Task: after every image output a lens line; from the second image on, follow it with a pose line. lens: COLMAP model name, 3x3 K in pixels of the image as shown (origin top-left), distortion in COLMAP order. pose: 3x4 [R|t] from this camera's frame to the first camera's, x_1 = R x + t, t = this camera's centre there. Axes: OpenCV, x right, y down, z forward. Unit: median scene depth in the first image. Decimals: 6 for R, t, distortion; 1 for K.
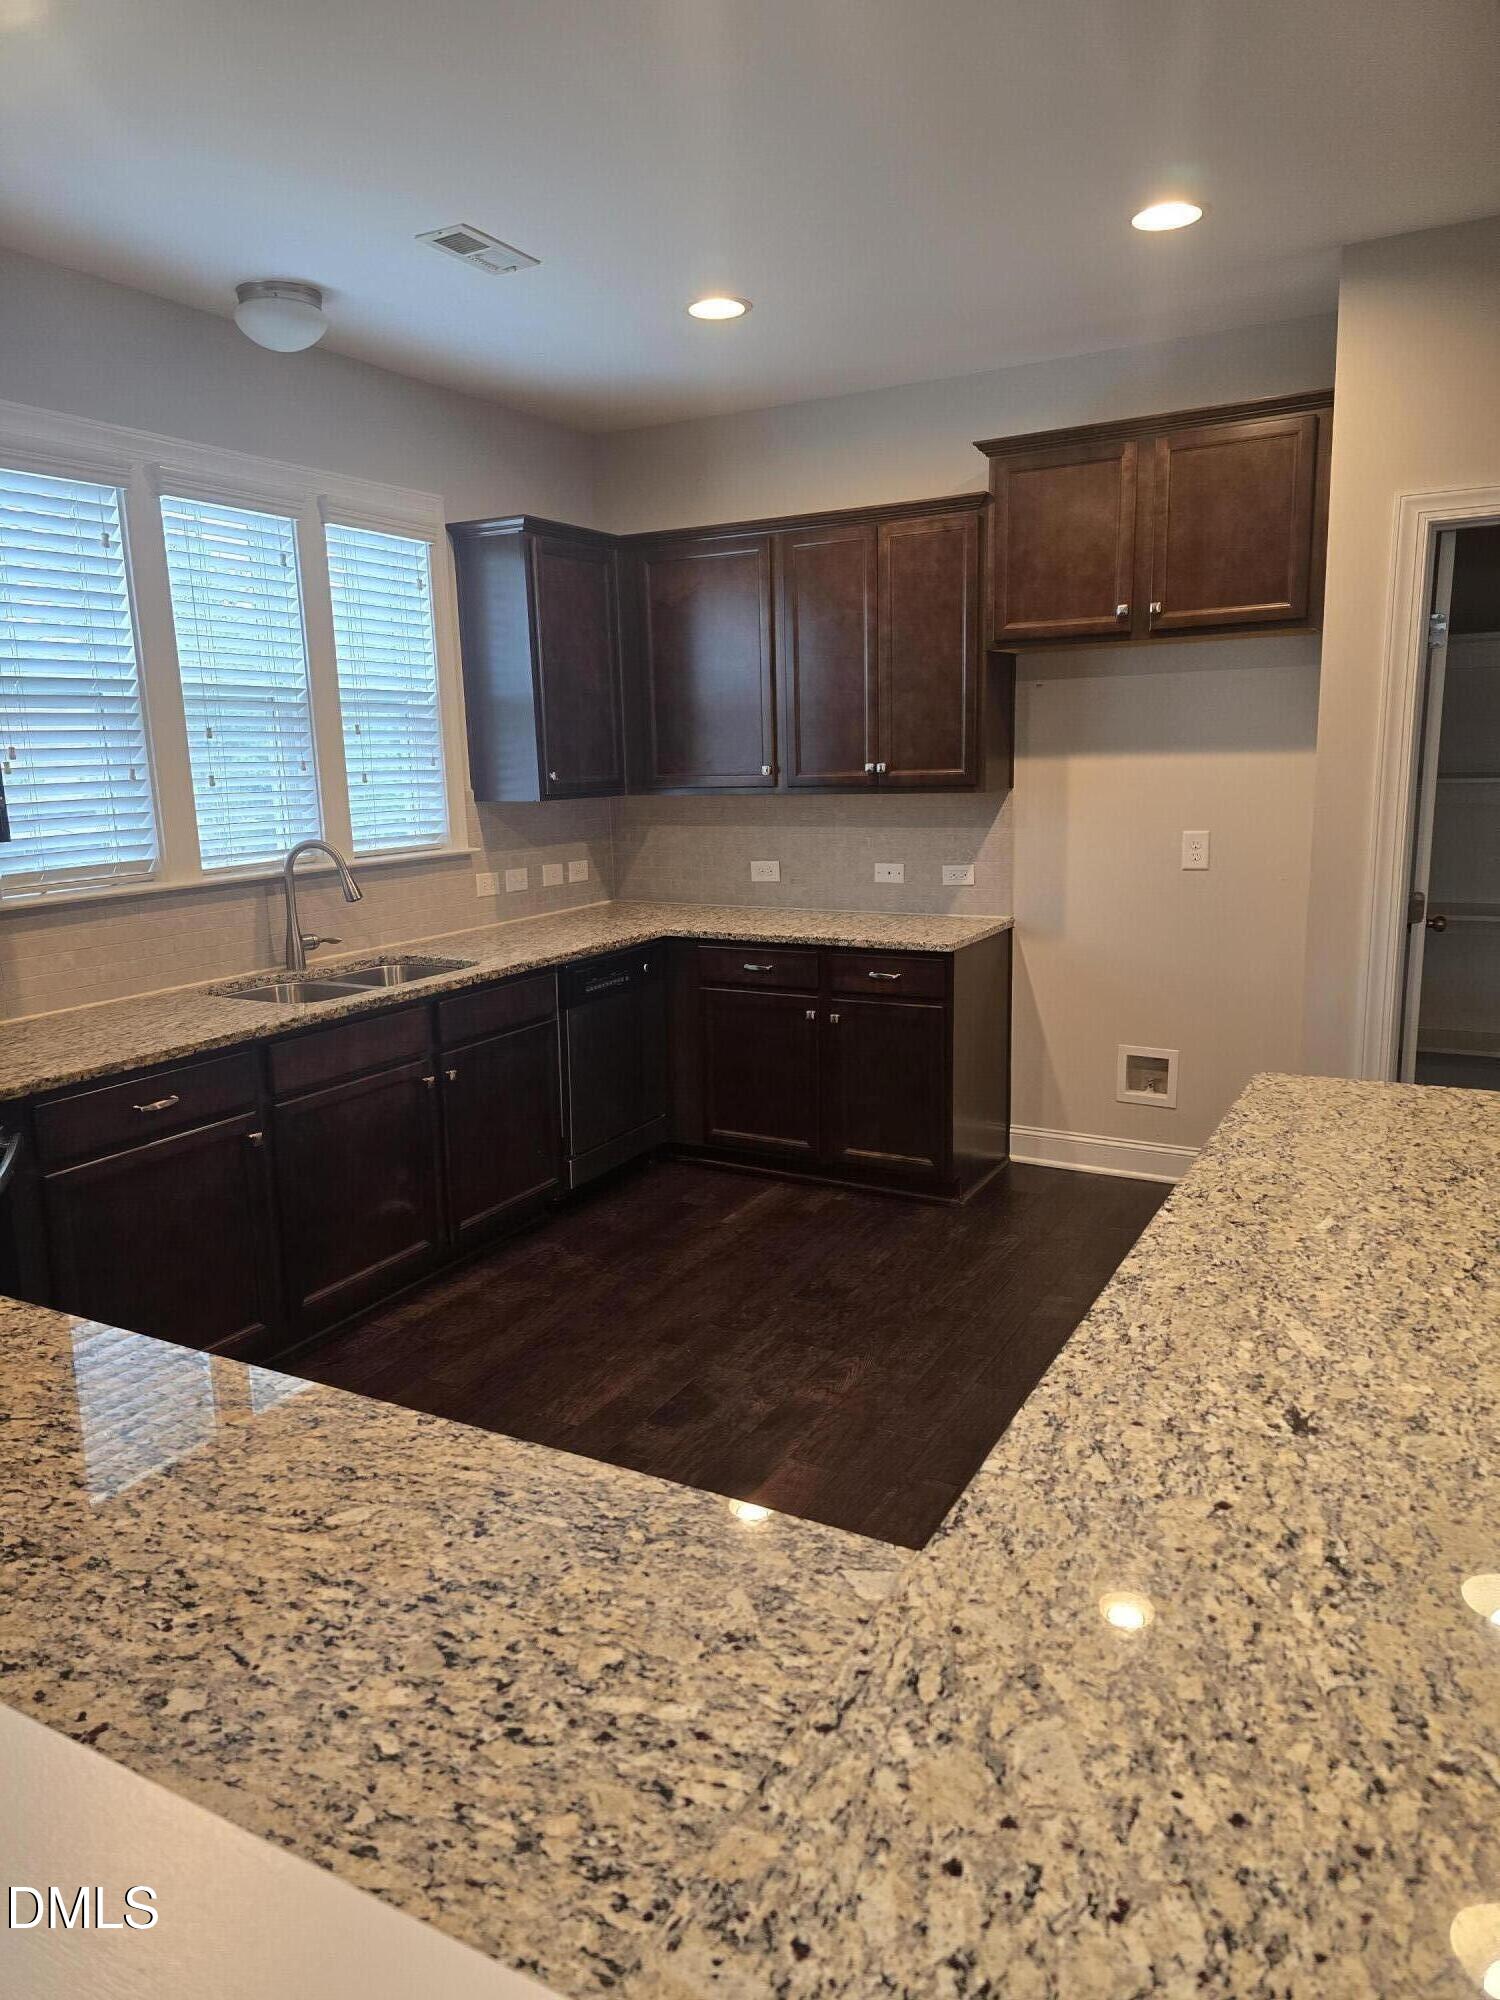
lens RADIAL K [[1357.8, 0, 734.0], [0, 1357.8, 999.7], [0, 0, 1]] dist [0.069301, -0.058810]
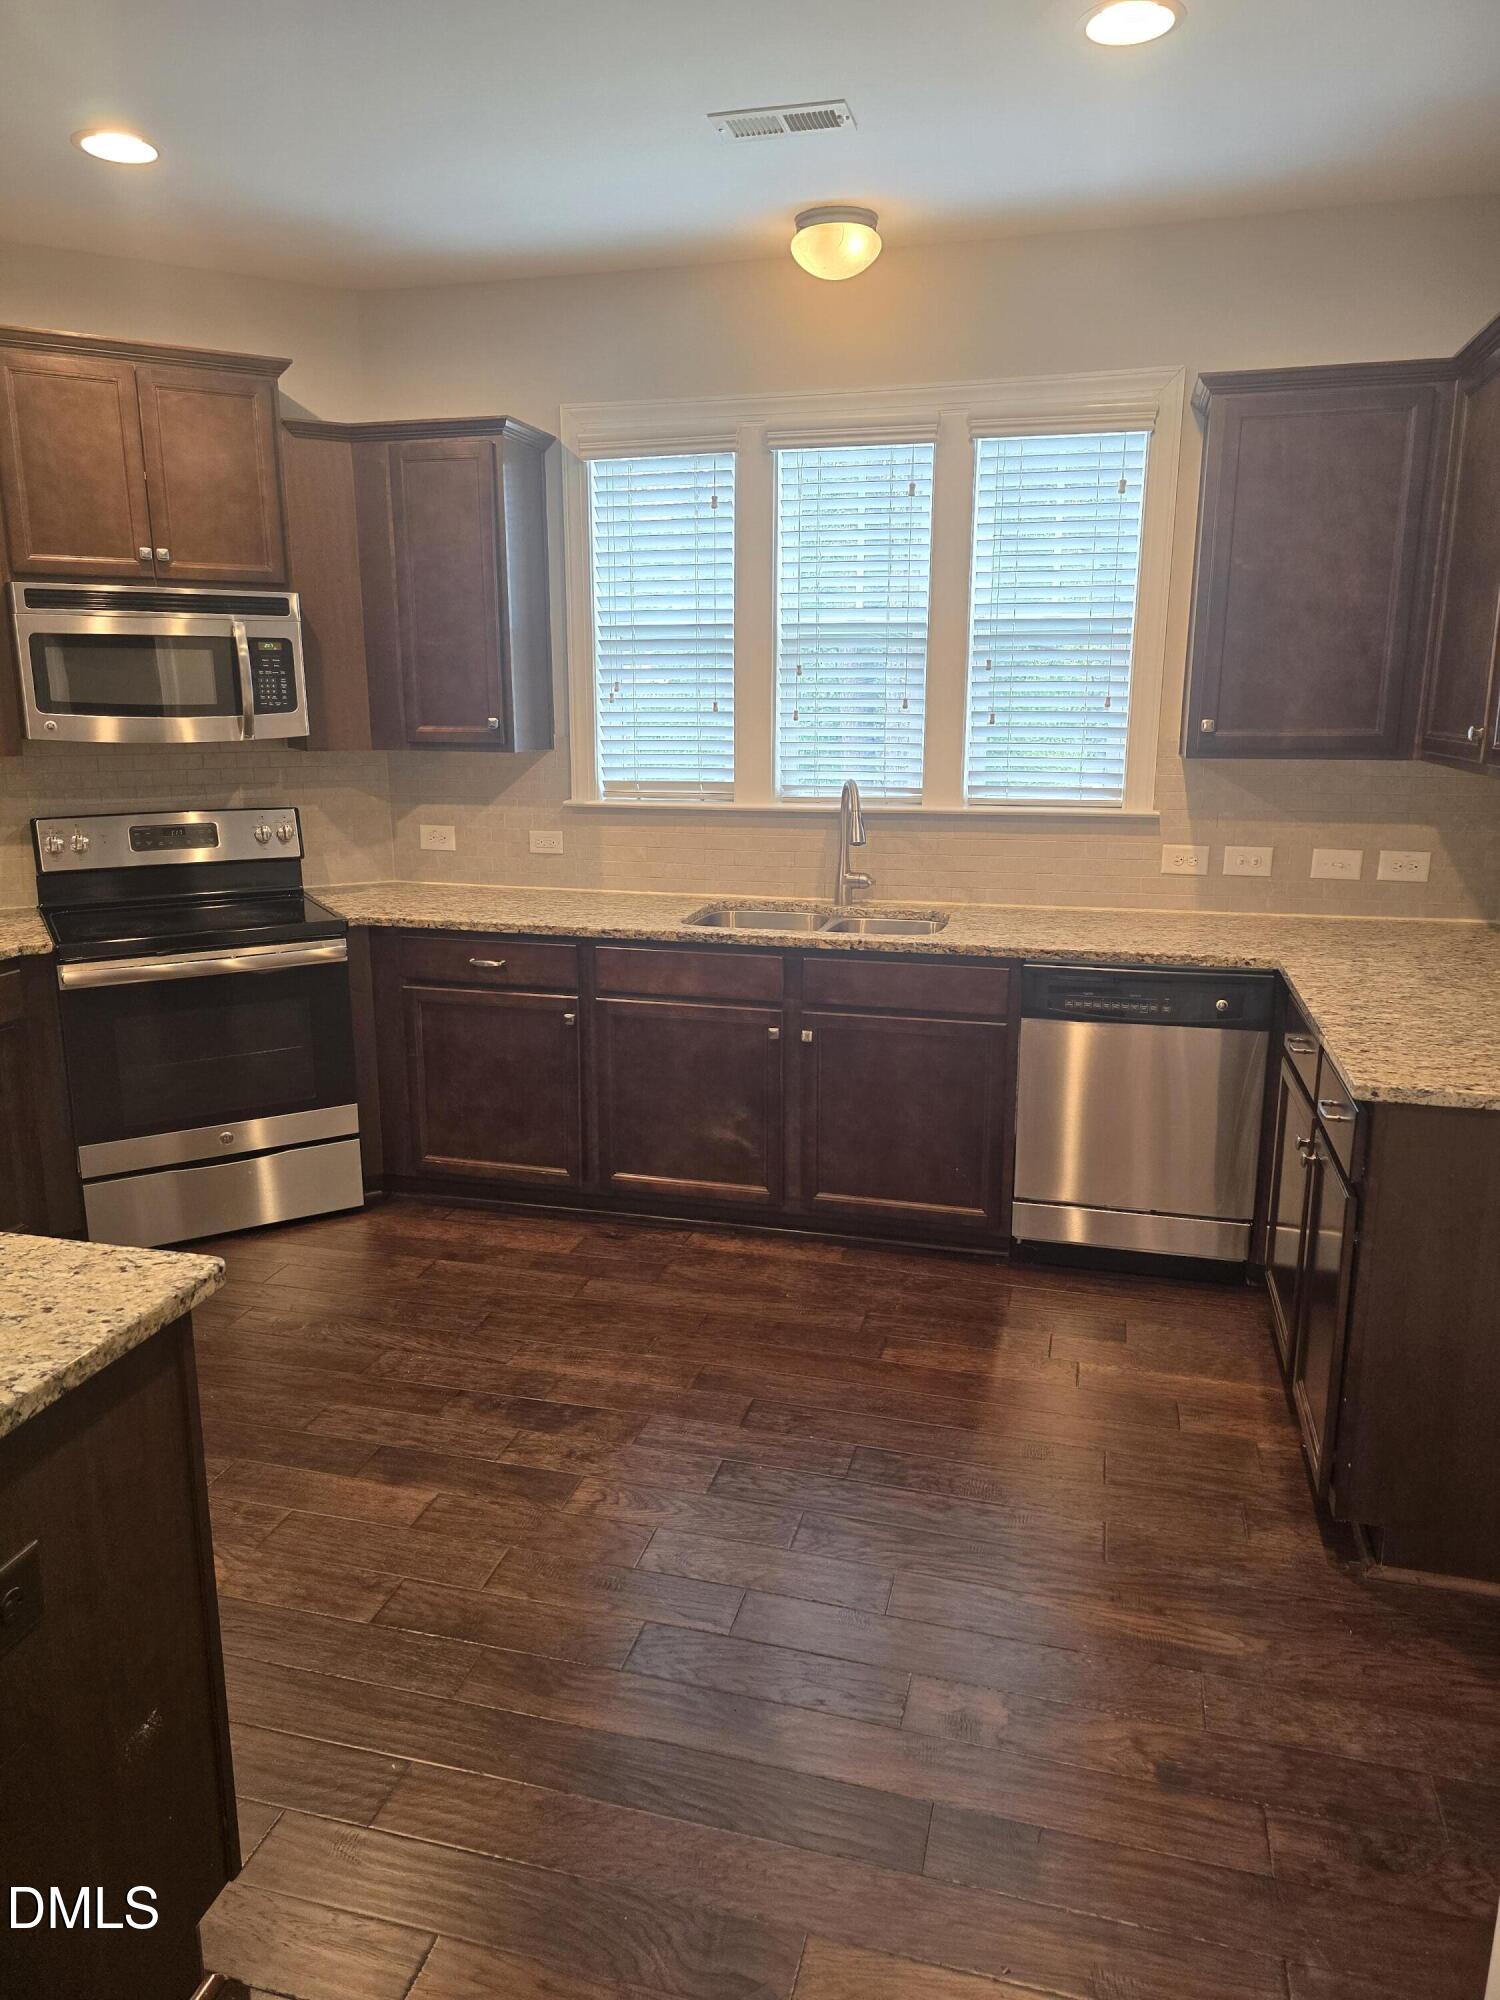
lens RADIAL K [[1357.8, 0, 748.2], [0, 1357.8, 982.1], [0, 0, 1]] dist [0.069301, -0.058810]
pose [[0.227964, 0.228976, -0.946363, 0.717757], [-0.182499, 0.964777, 0.189470, -0.163460], [0.956413, 0.129518, 0.261722, 0.761033]]
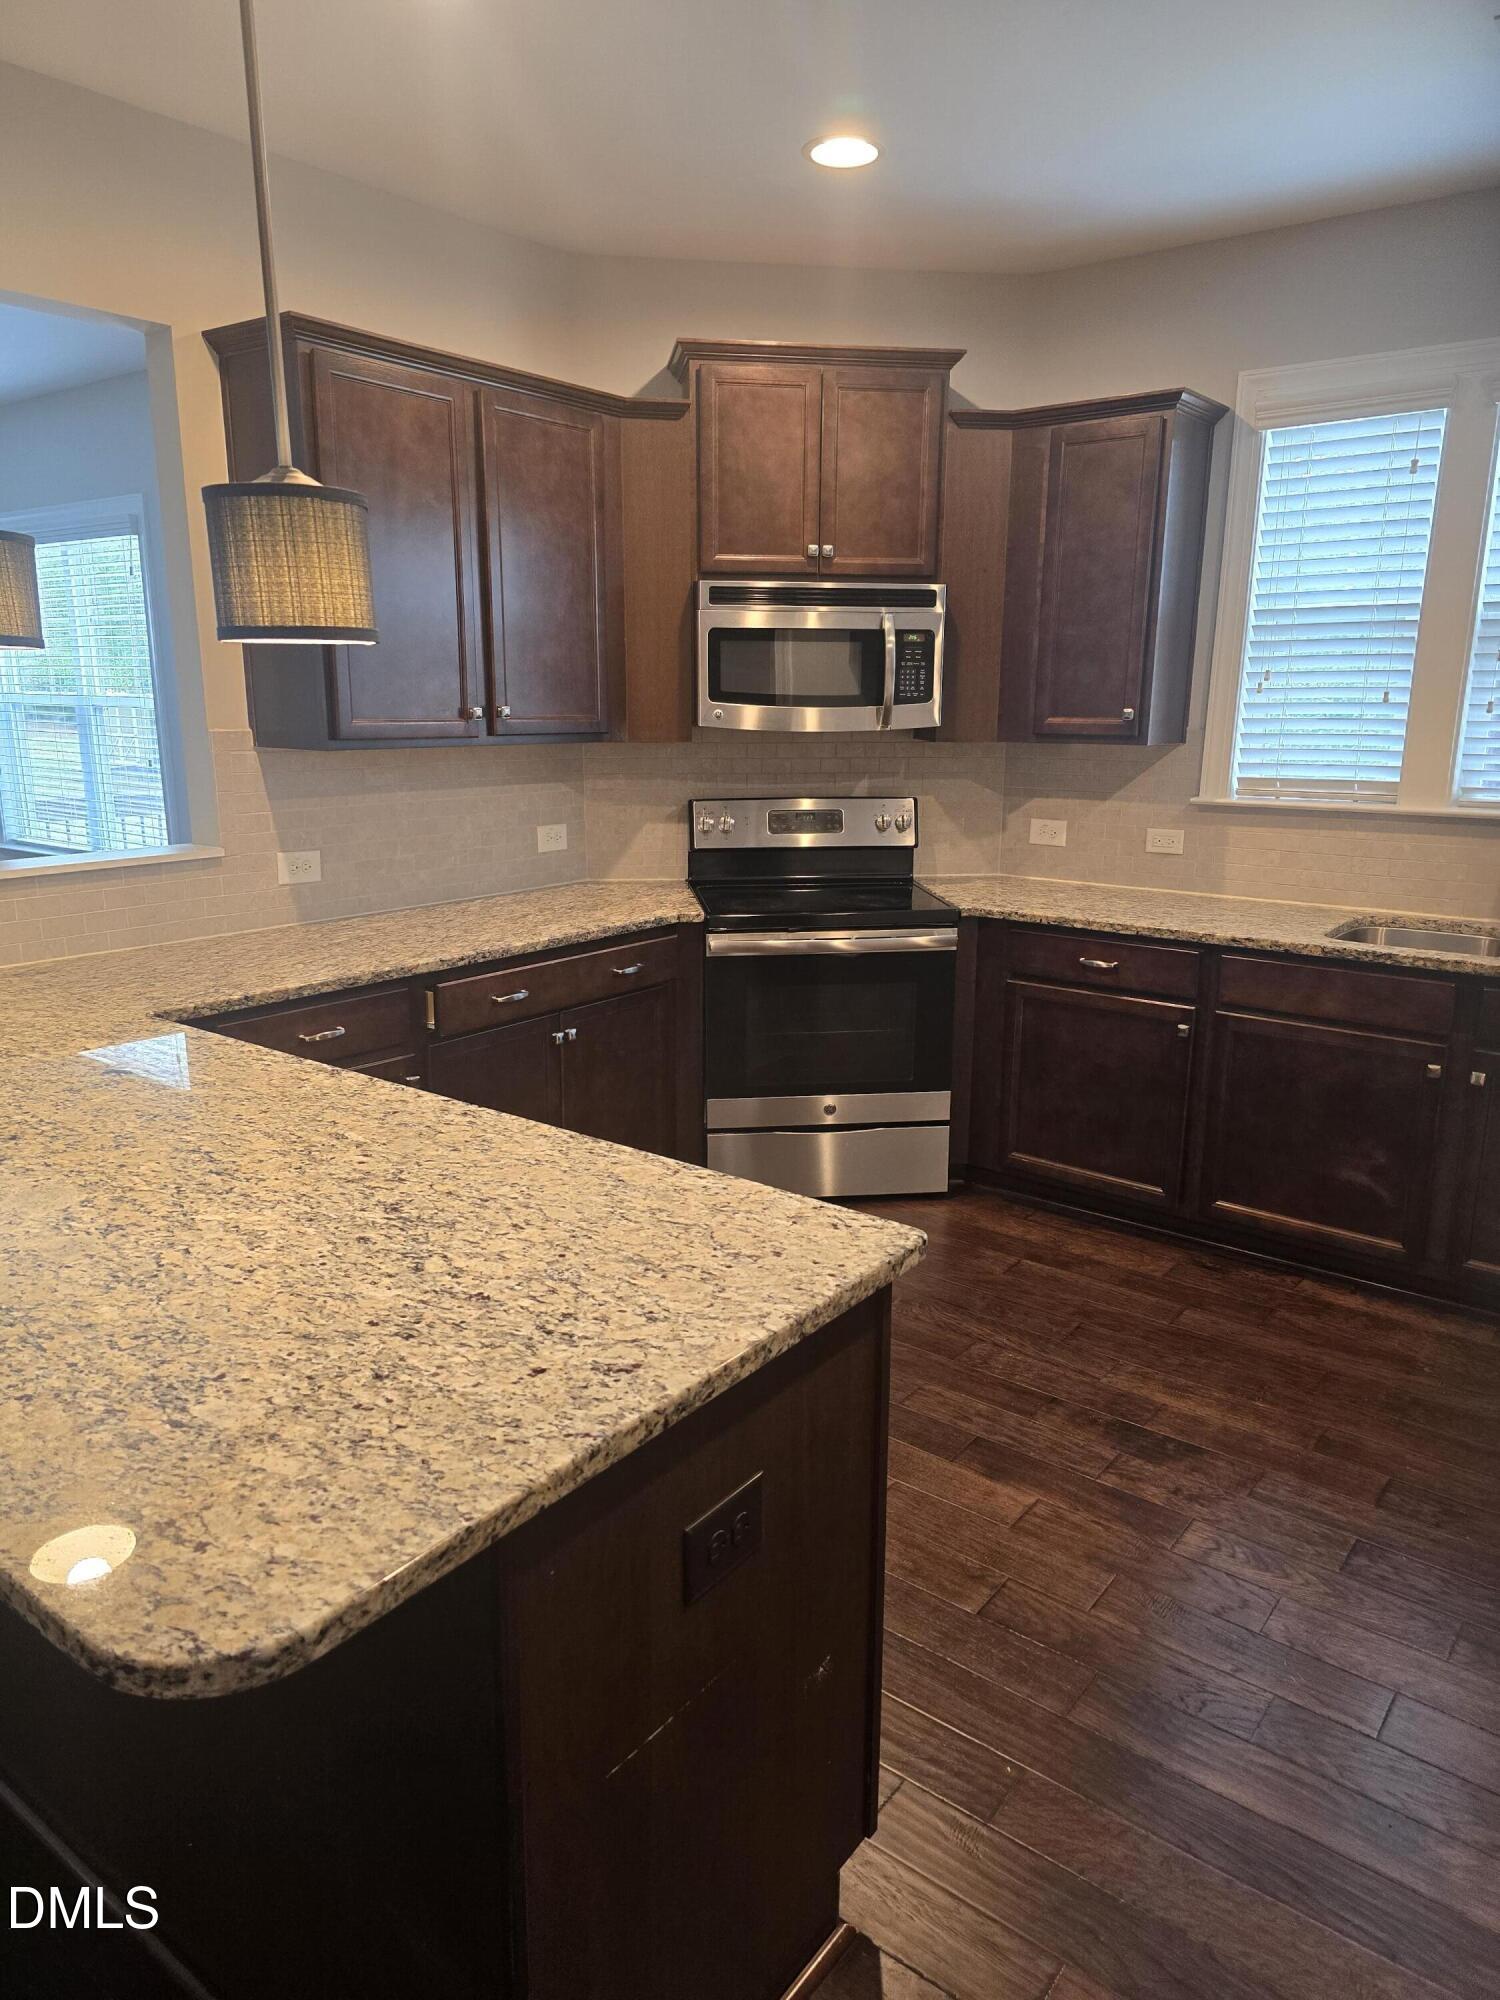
lens RADIAL K [[1357.8, 0, 744.1], [0, 1357.8, 1006.8], [0, 0, 1]] dist [0.069301, -0.058810]
pose [[-0.163891, 0.247529, -0.954918, 0.694252], [-0.183702, 0.943417, 0.276076, -0.142850], [0.969223, 0.220667, -0.109146, 0.701659]]
